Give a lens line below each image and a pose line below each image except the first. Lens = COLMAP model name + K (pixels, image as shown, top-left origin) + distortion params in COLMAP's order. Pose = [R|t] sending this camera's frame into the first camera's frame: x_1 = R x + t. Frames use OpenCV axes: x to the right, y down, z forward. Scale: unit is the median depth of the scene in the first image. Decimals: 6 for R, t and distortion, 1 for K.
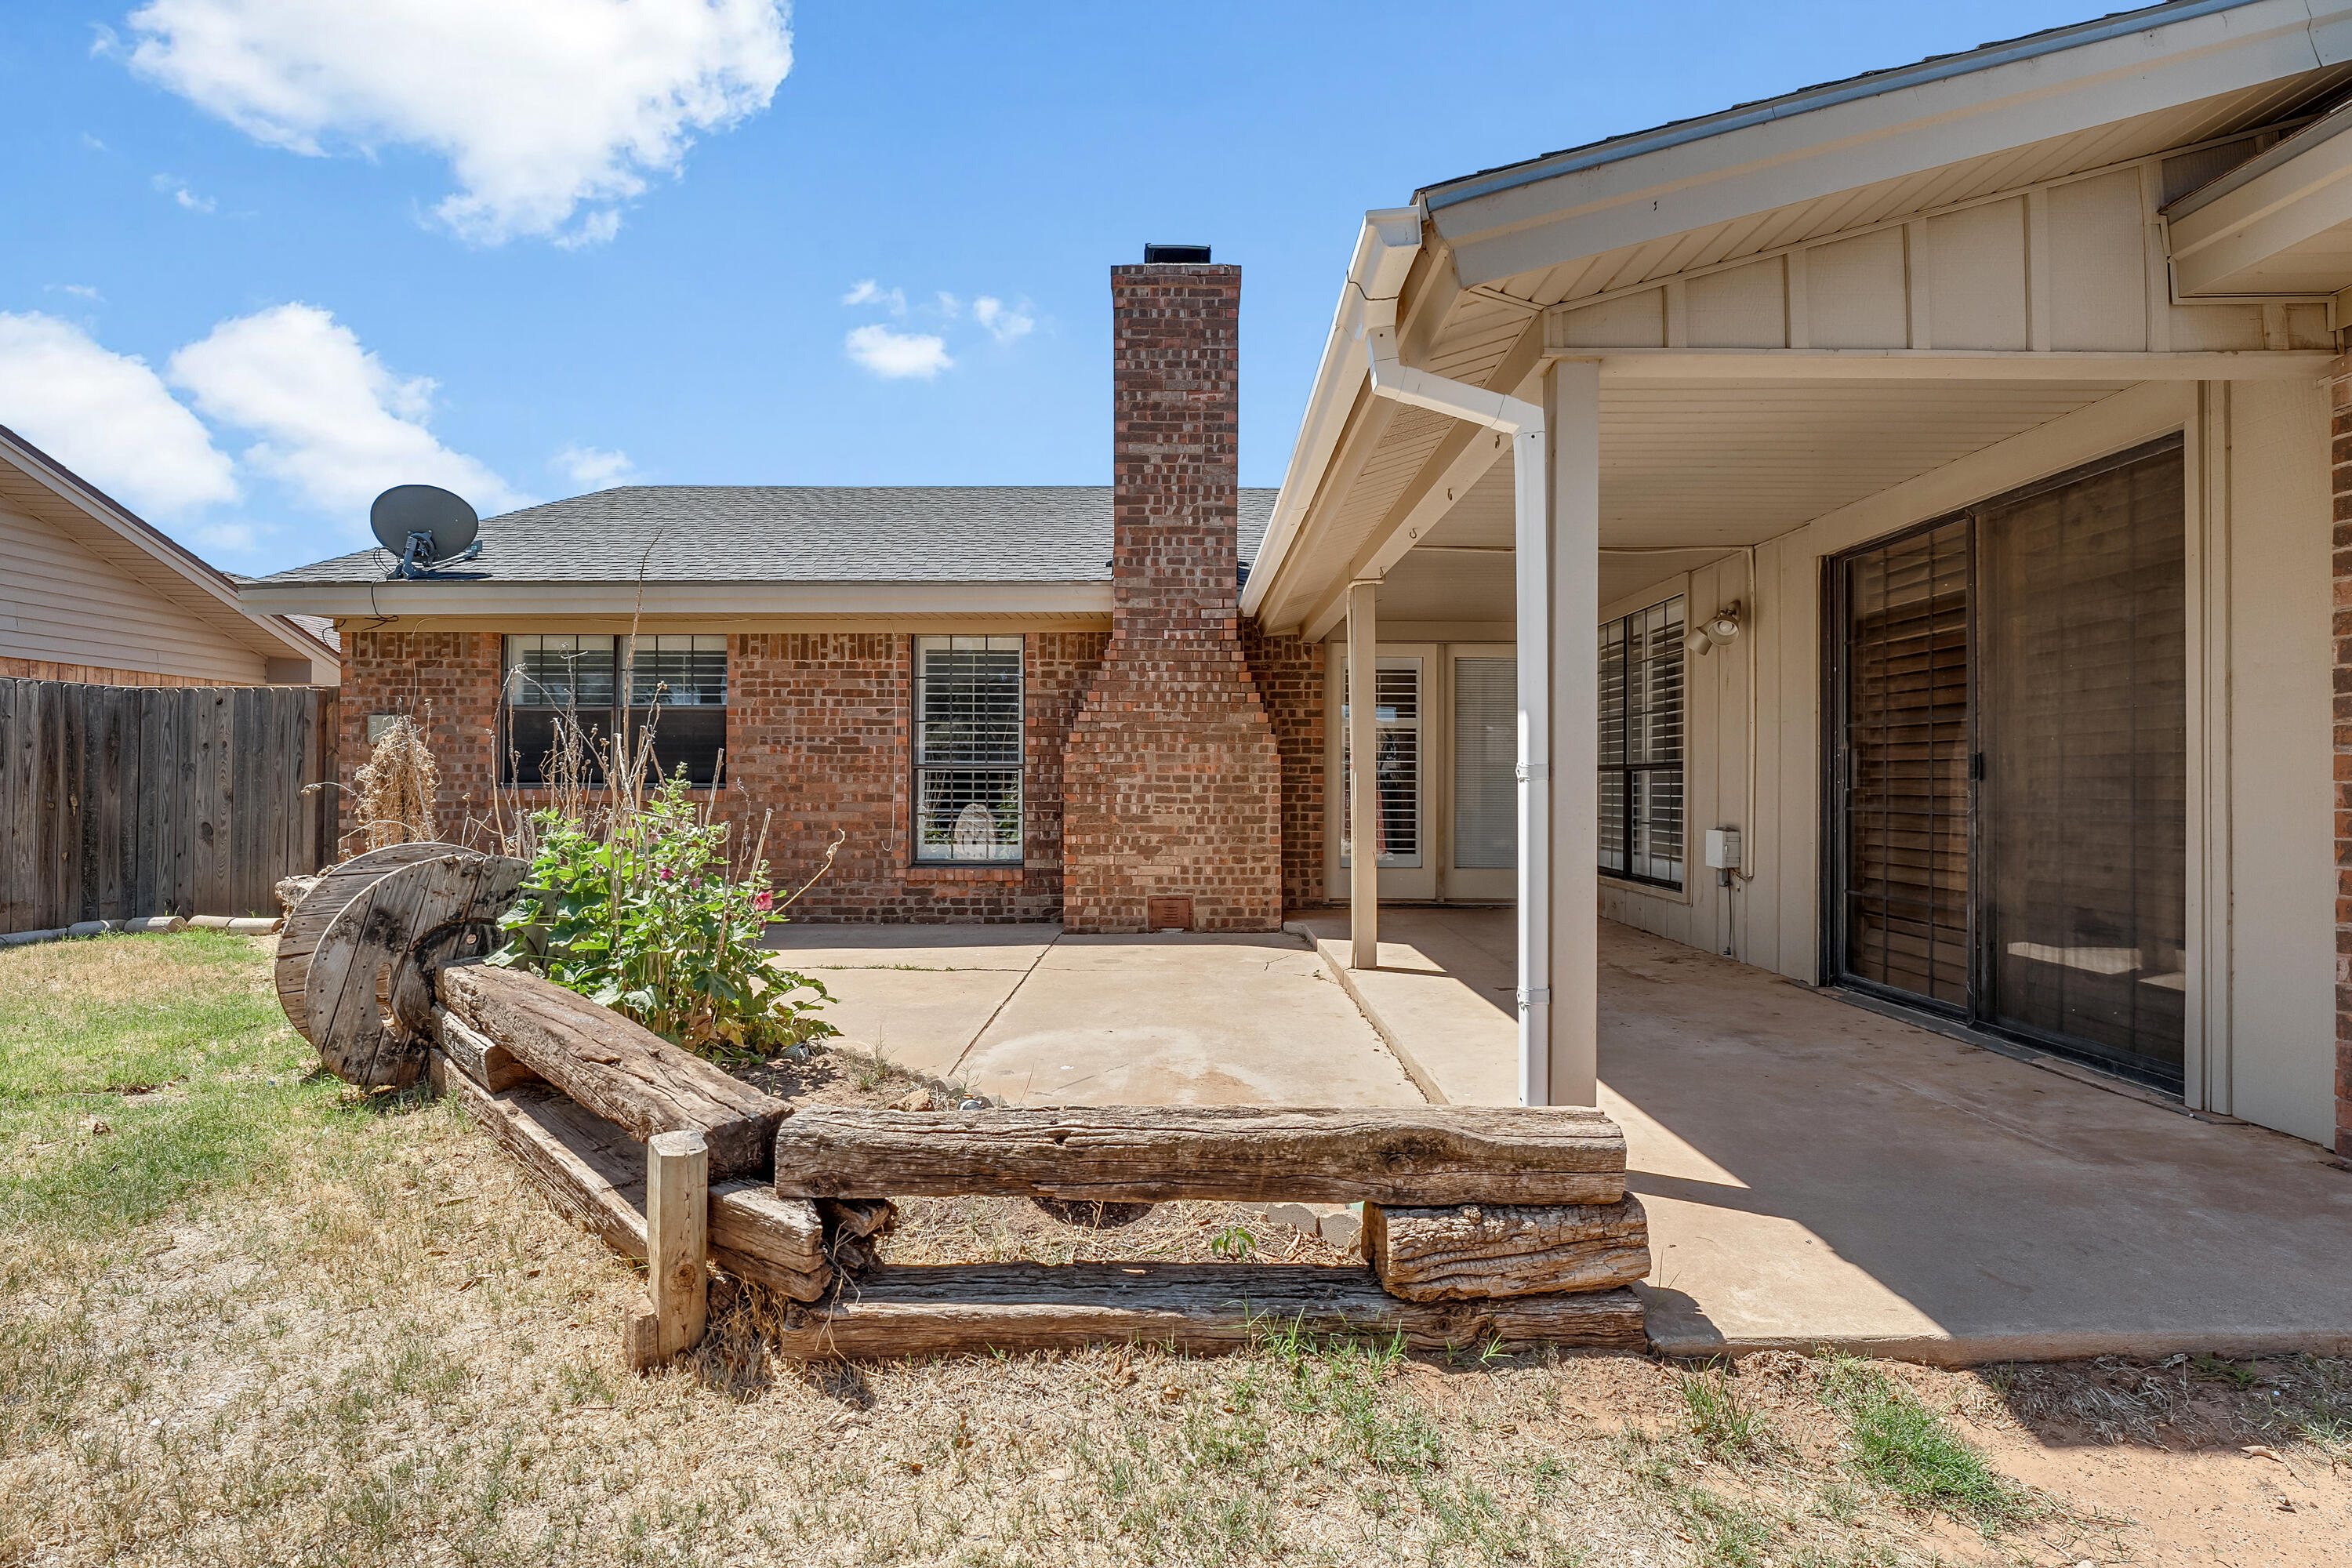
lens RADIAL K [[1076.1, 0, 1168.2], [0, 1076.1, 777.8], [0, 0, 1]] dist [0.000879, -0.000025]
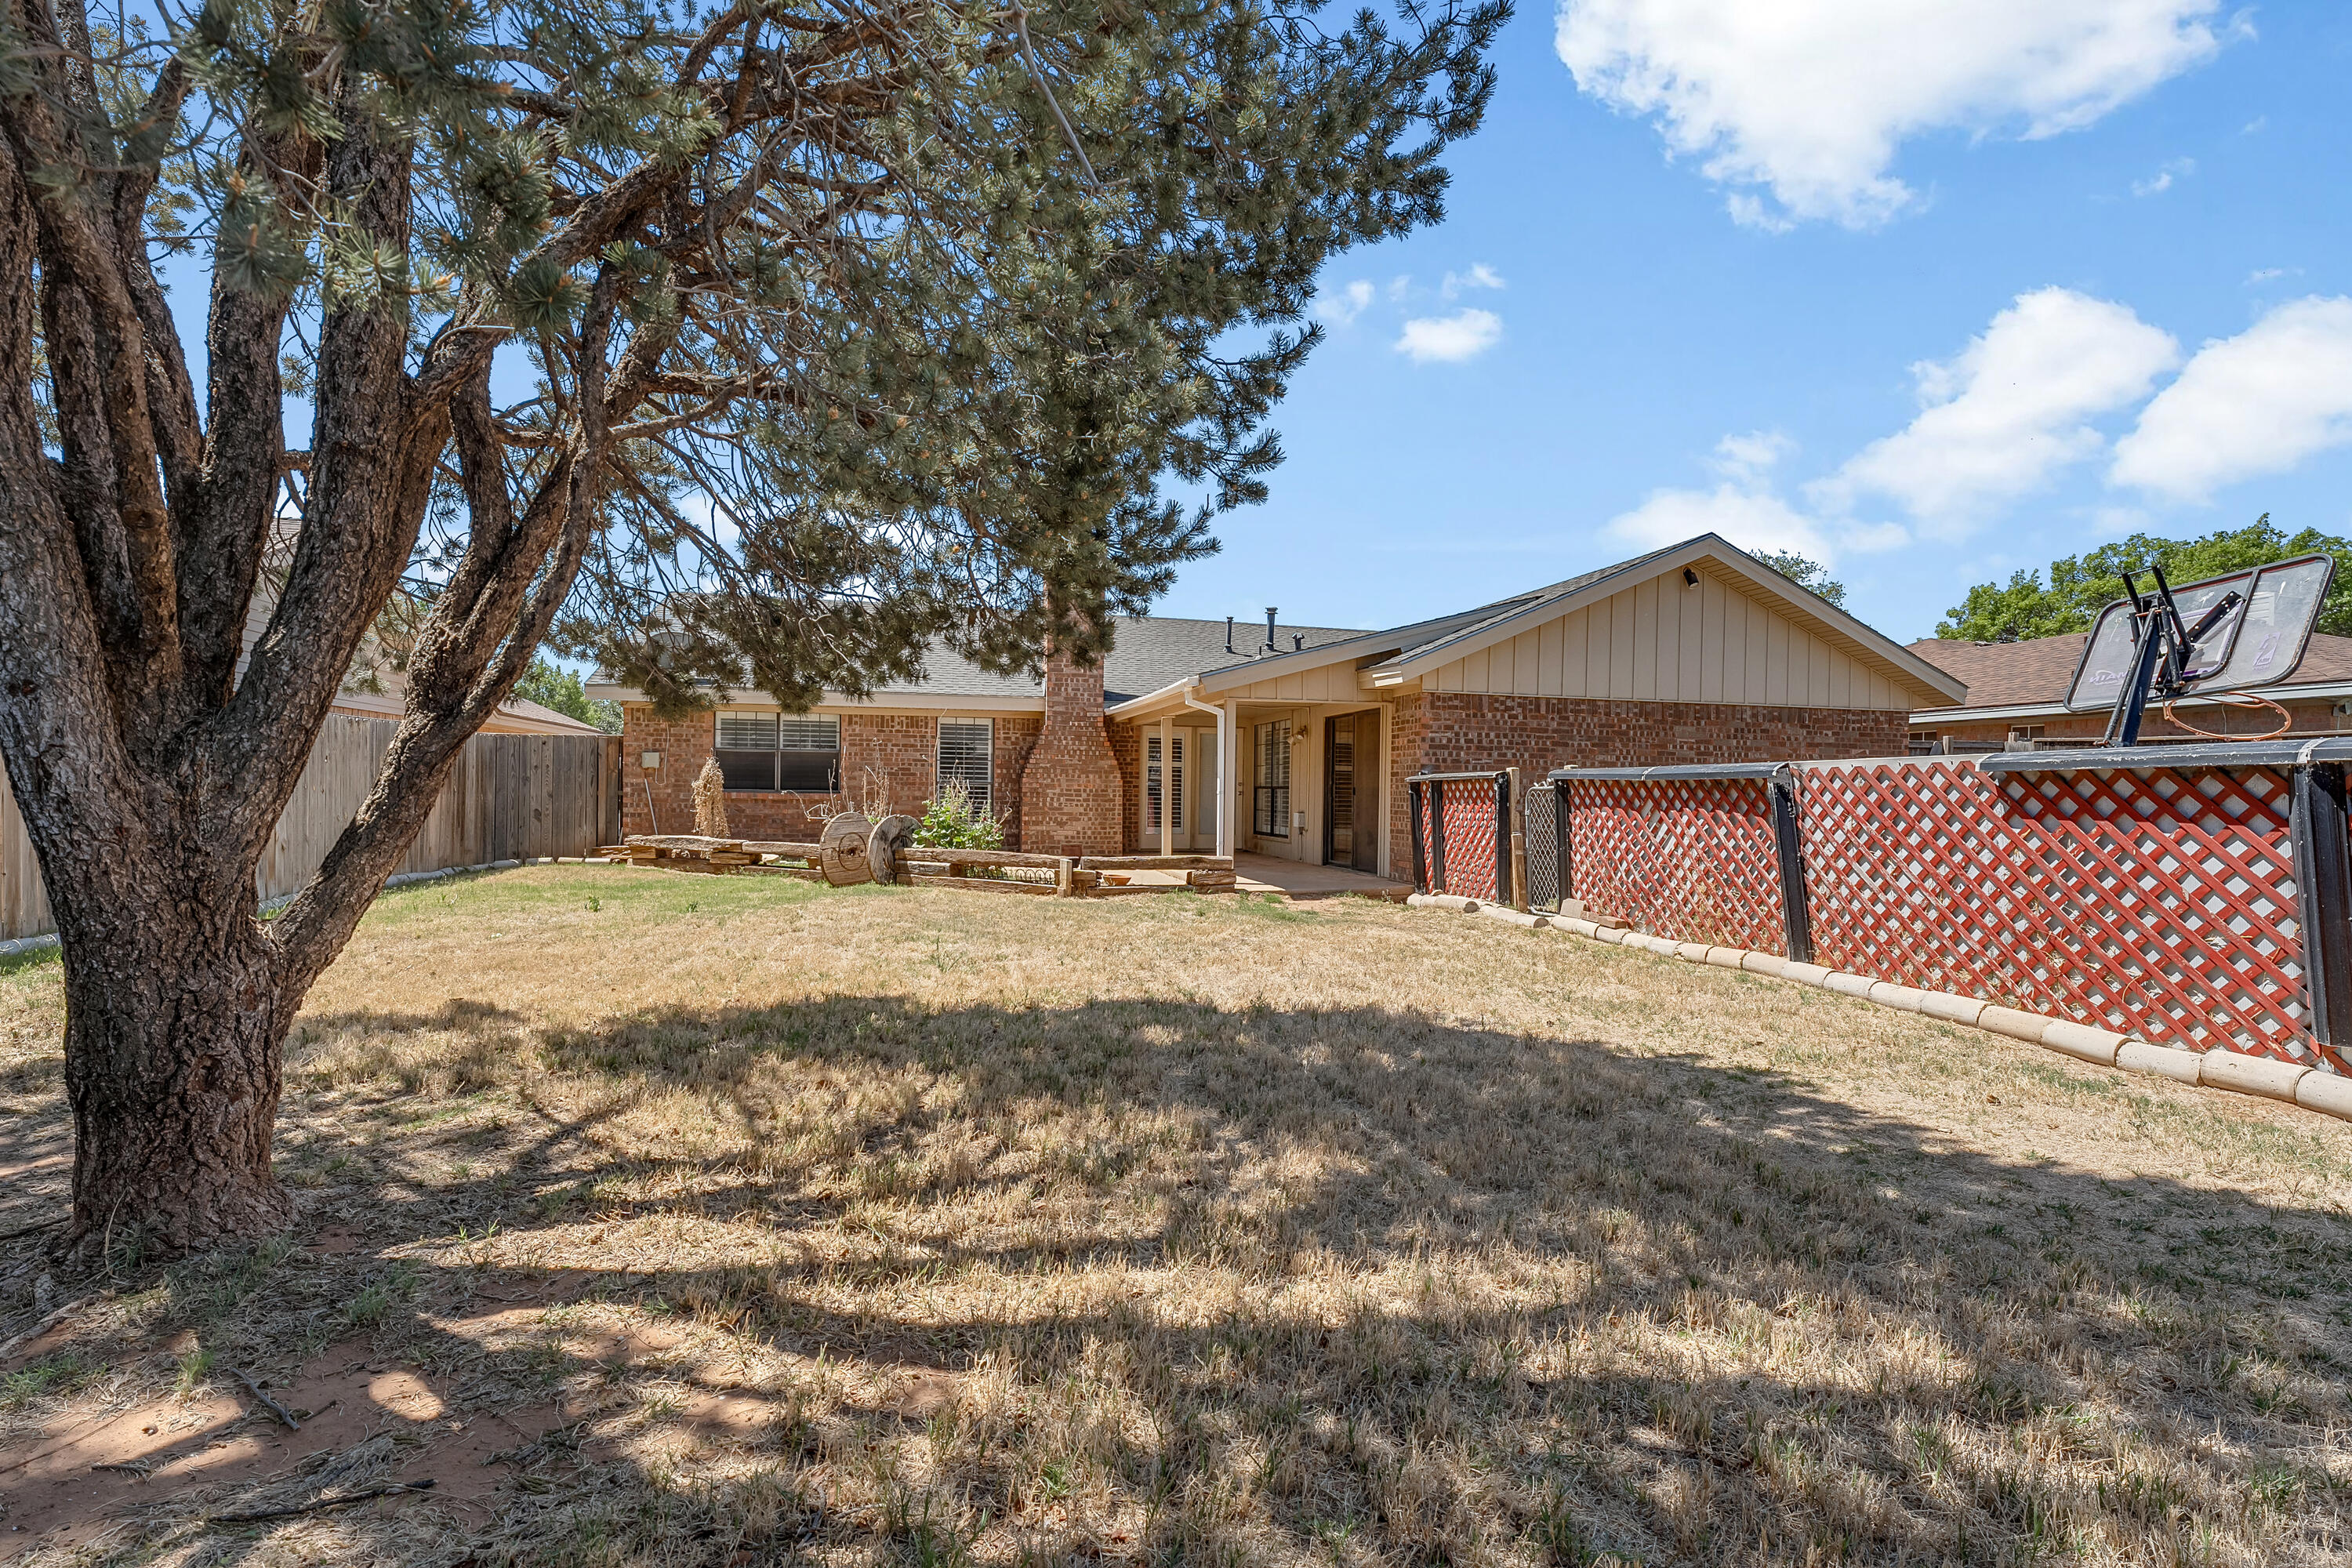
lens RADIAL K [[1076.1, 0, 1177.2], [0, 1076.1, 787.4], [0, 0, 1]] dist [0.000879, -0.000025]
pose [[0.970647, 0.008851, 0.240345, -0.307029], [-0.009813, 0.999948, 0.002806, -0.013005], [-0.240308, -0.005082, 0.970683, -1.115772]]
